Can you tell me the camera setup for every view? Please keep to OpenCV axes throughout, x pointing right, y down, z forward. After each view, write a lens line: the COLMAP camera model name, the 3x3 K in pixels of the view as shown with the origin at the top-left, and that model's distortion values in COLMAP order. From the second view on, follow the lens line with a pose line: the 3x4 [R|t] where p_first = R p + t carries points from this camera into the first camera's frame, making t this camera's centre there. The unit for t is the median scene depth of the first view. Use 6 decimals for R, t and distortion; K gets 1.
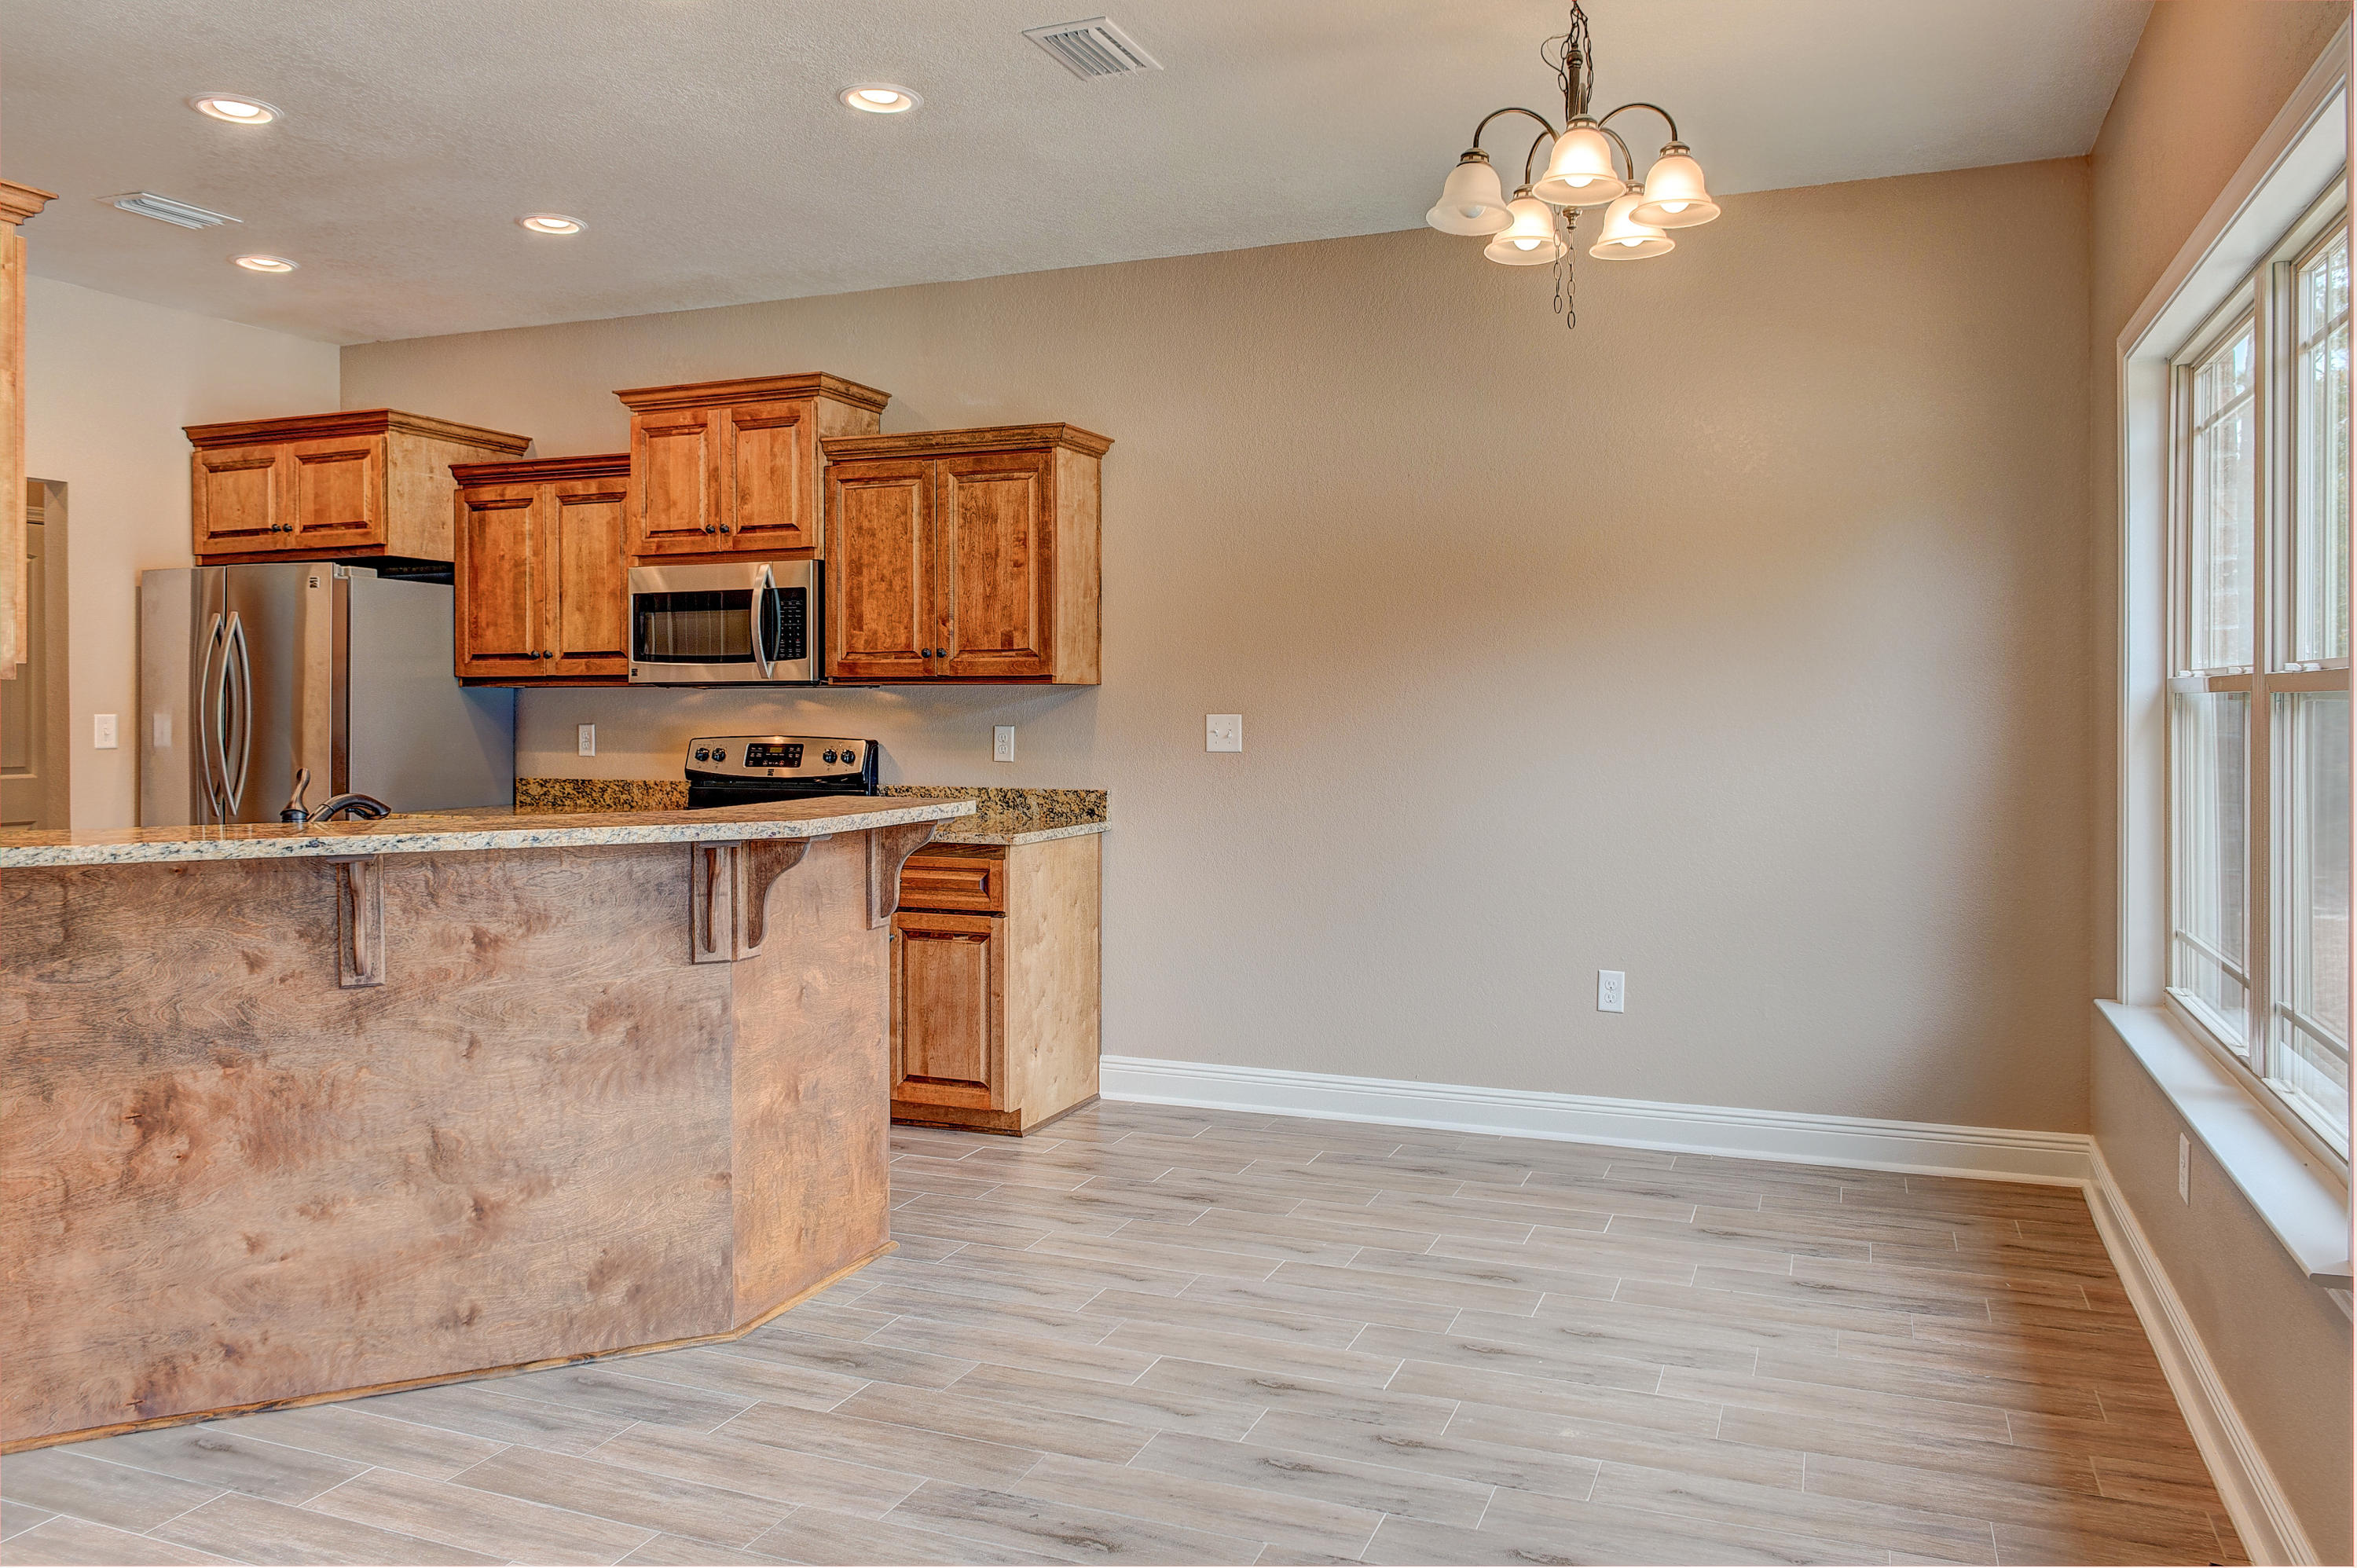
lens RADIAL K [[1618.9, 0, 1260.7], [0, 1618.9, 705.3], [0, 0, 1]] dist [-0.002341, -0.003147]
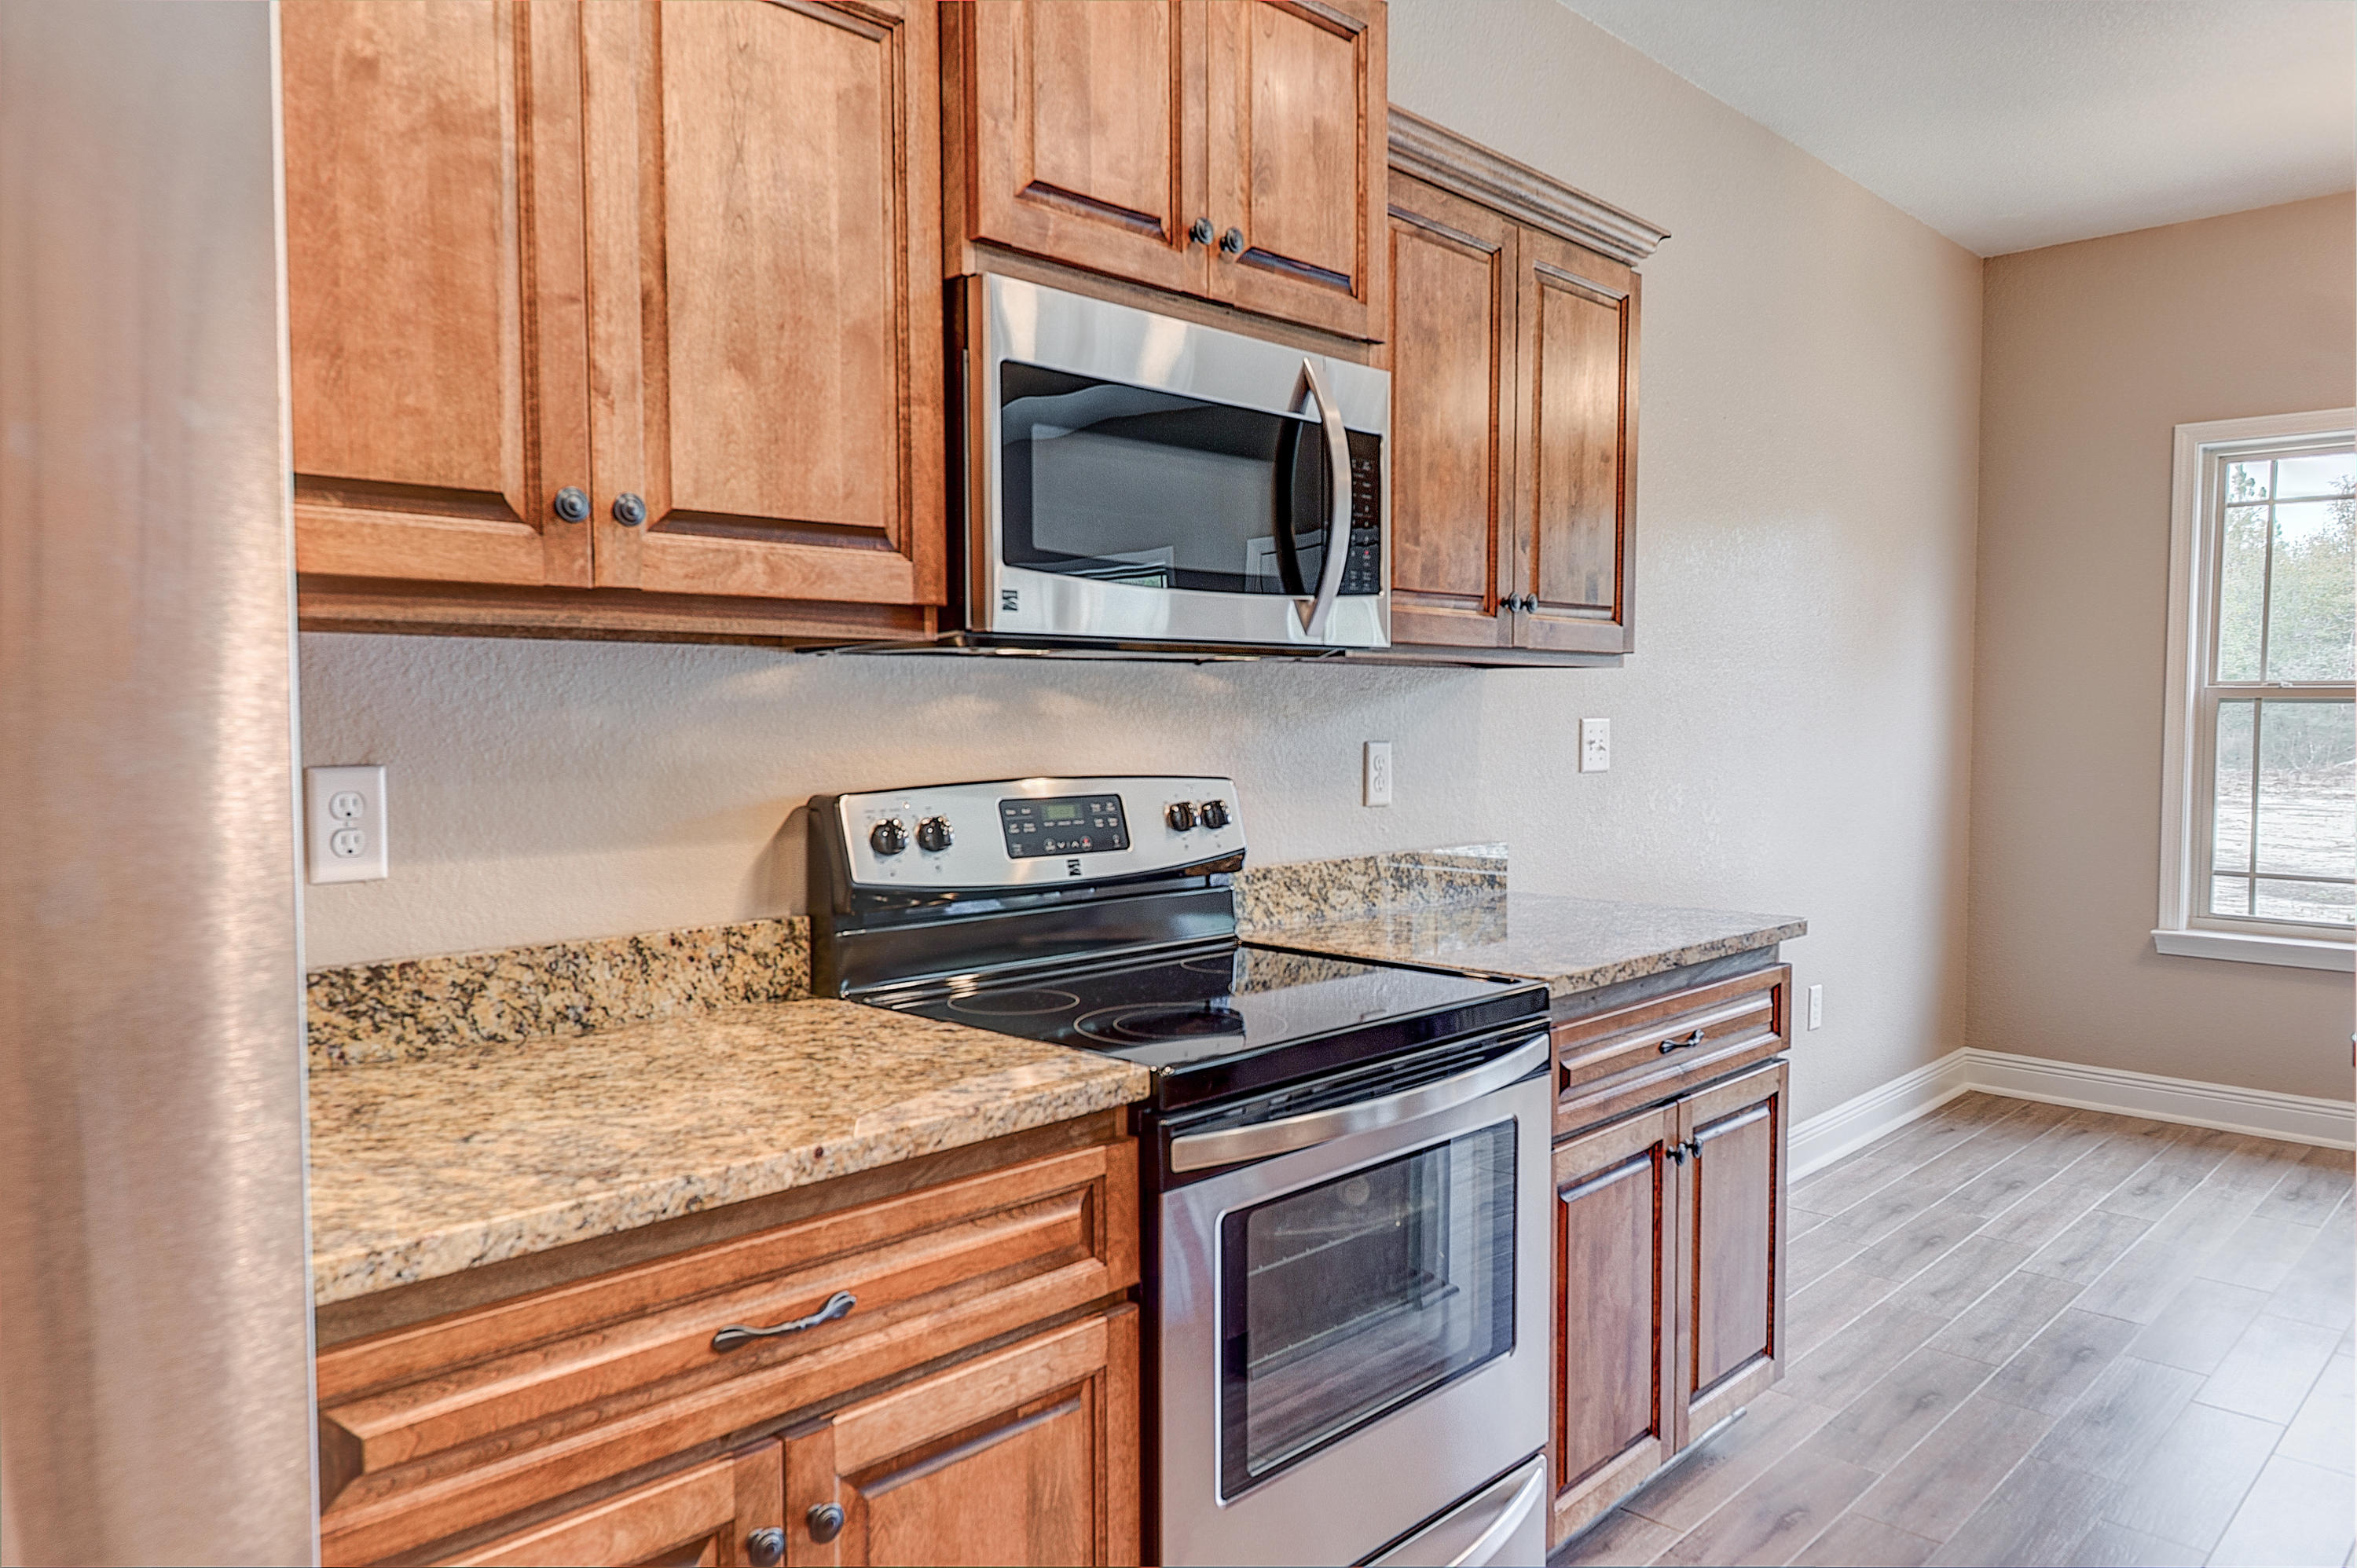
lens RADIAL K [[1594.6, 0, 1174.4], [0, 1594.6, 793.4], [0, 0, 1]] dist [0.001666, 0.003237]
pose [[0.393963, -0.048006, 0.917872, -0.769827], [-0.001069, 0.998610, 0.052687, 0.002032], [-0.919126, -0.021738, 0.393364, 0.958735]]
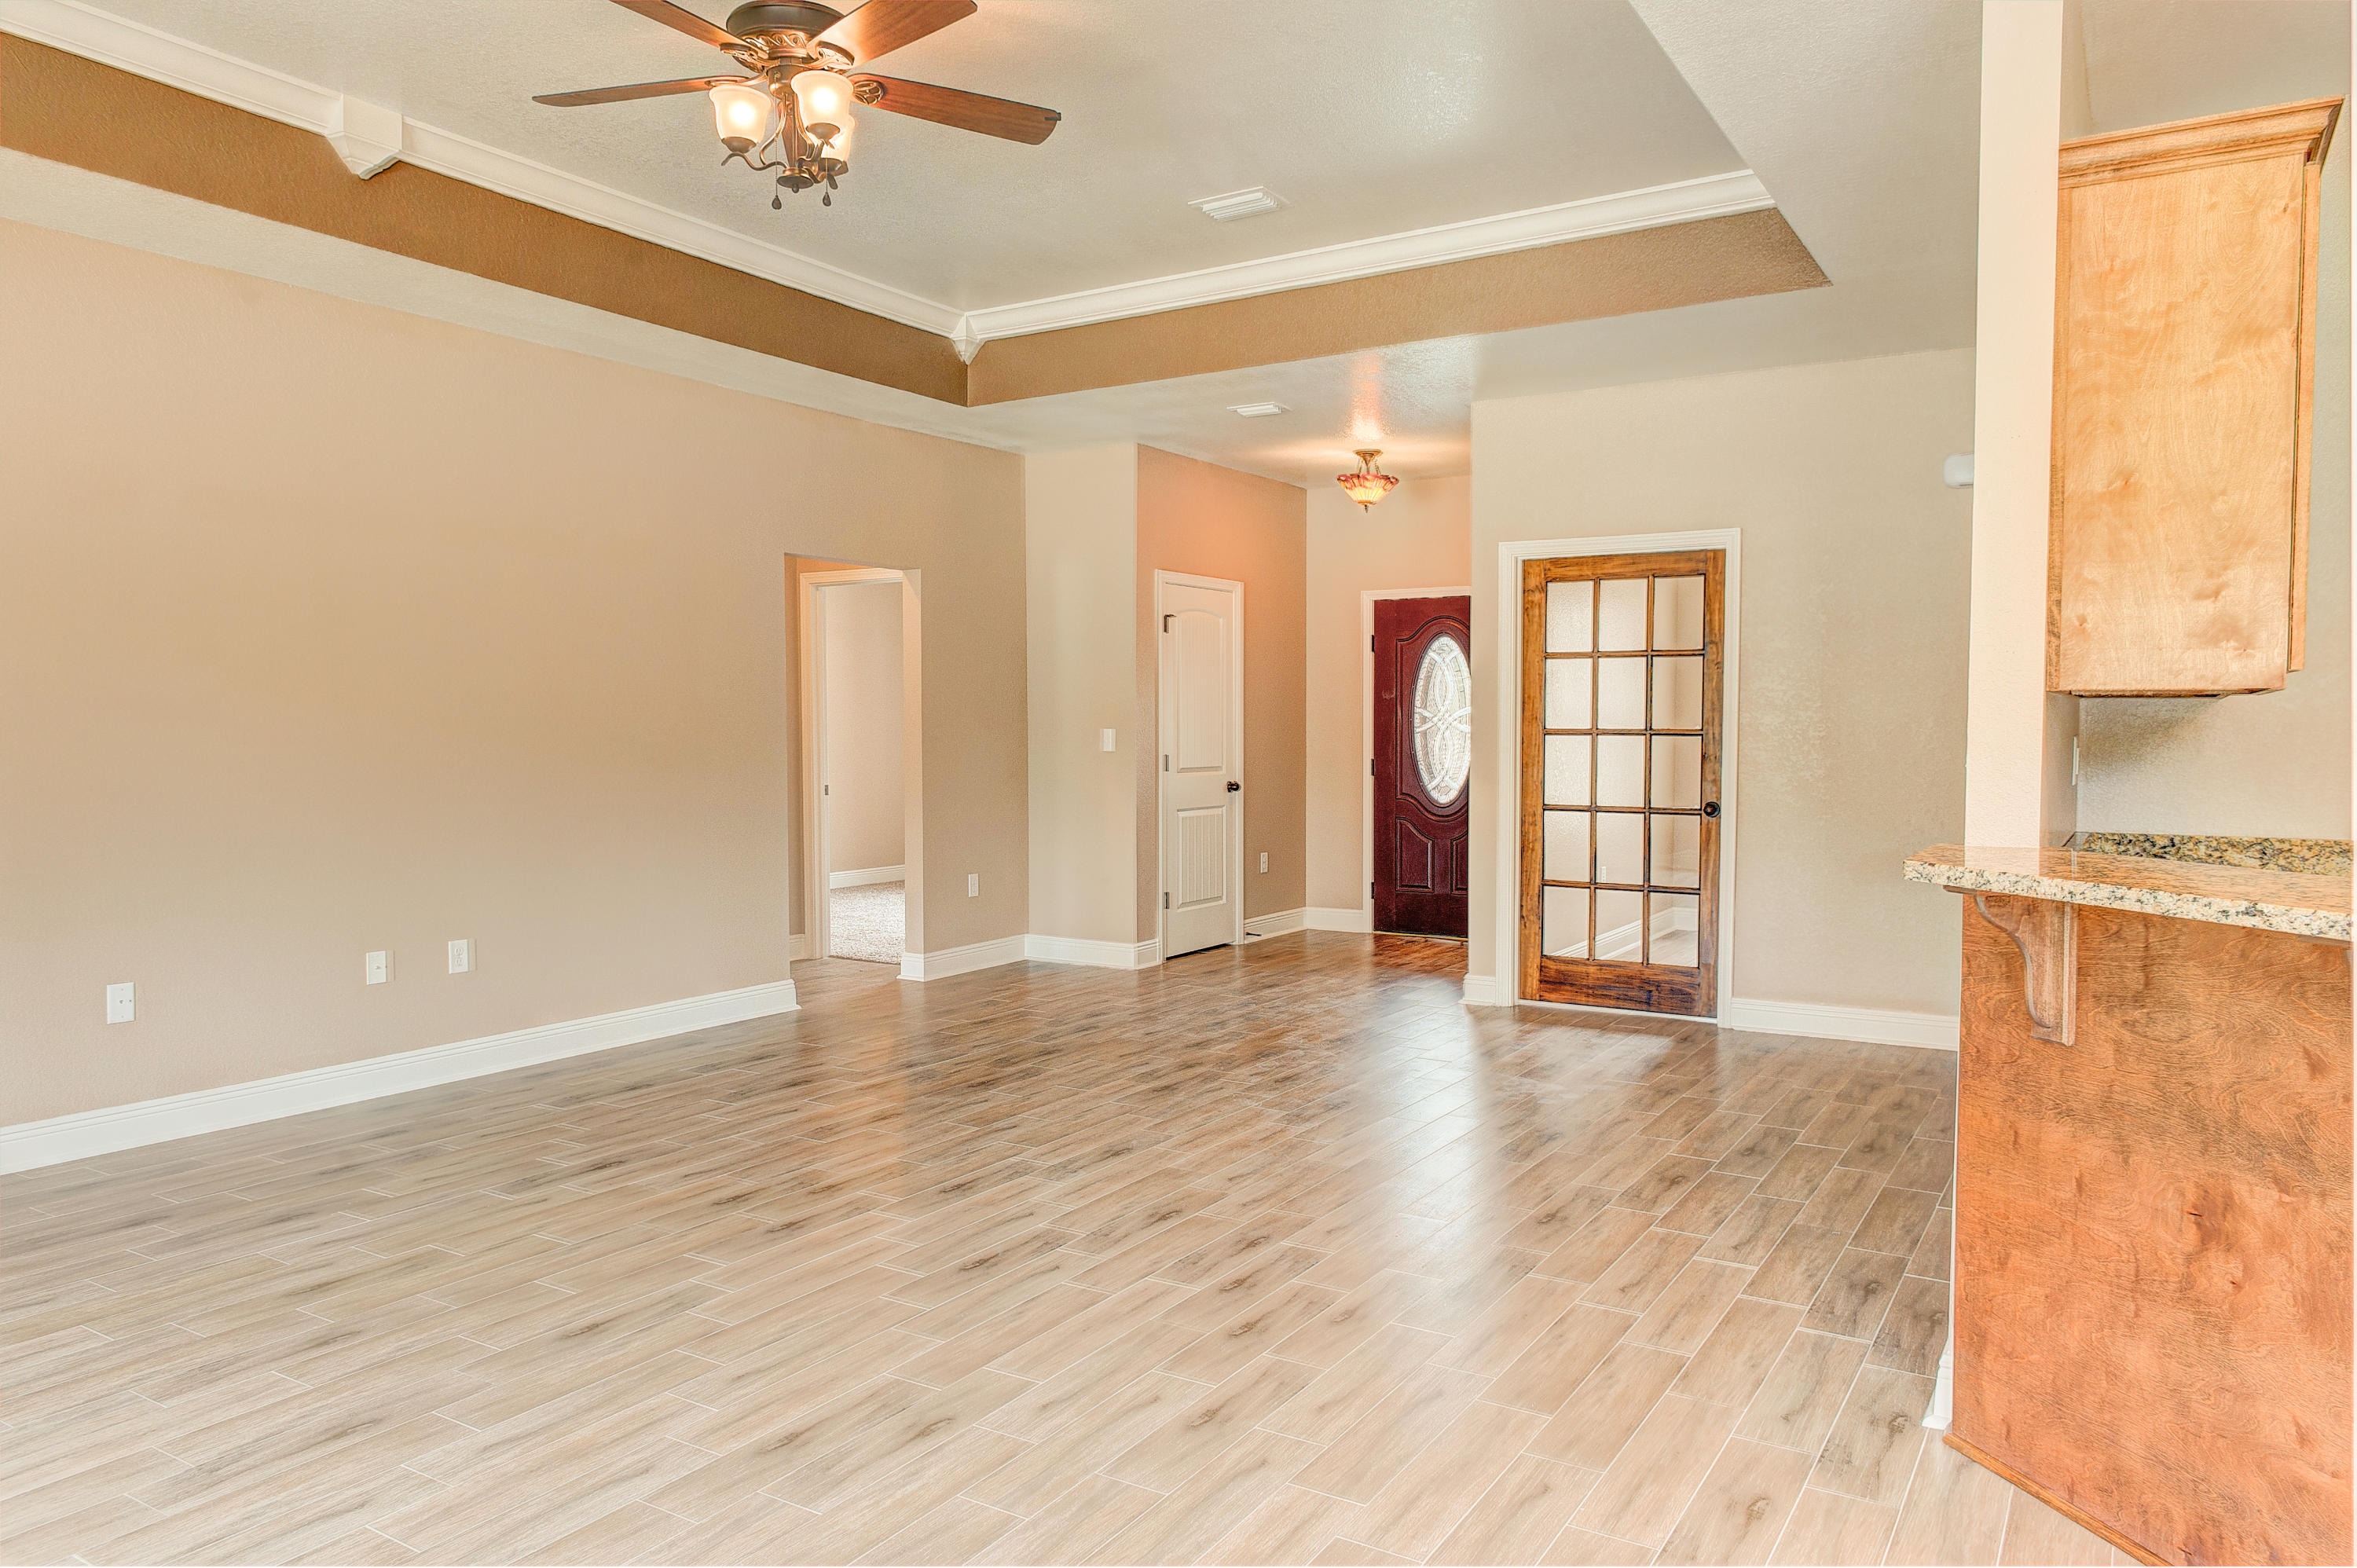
lens RADIAL K [[1567.8, 0, 1178.5], [0, 1567.8, 784.0], [0, 0, 1]] dist [-0.001630, -0.000552]
pose [[-0.198266, 0.040189, -0.979324, 0.111694], [-0.001672, 0.999144, 0.041341, 0.000282], [0.980147, 0.009833, -0.198029, 0.381658]]
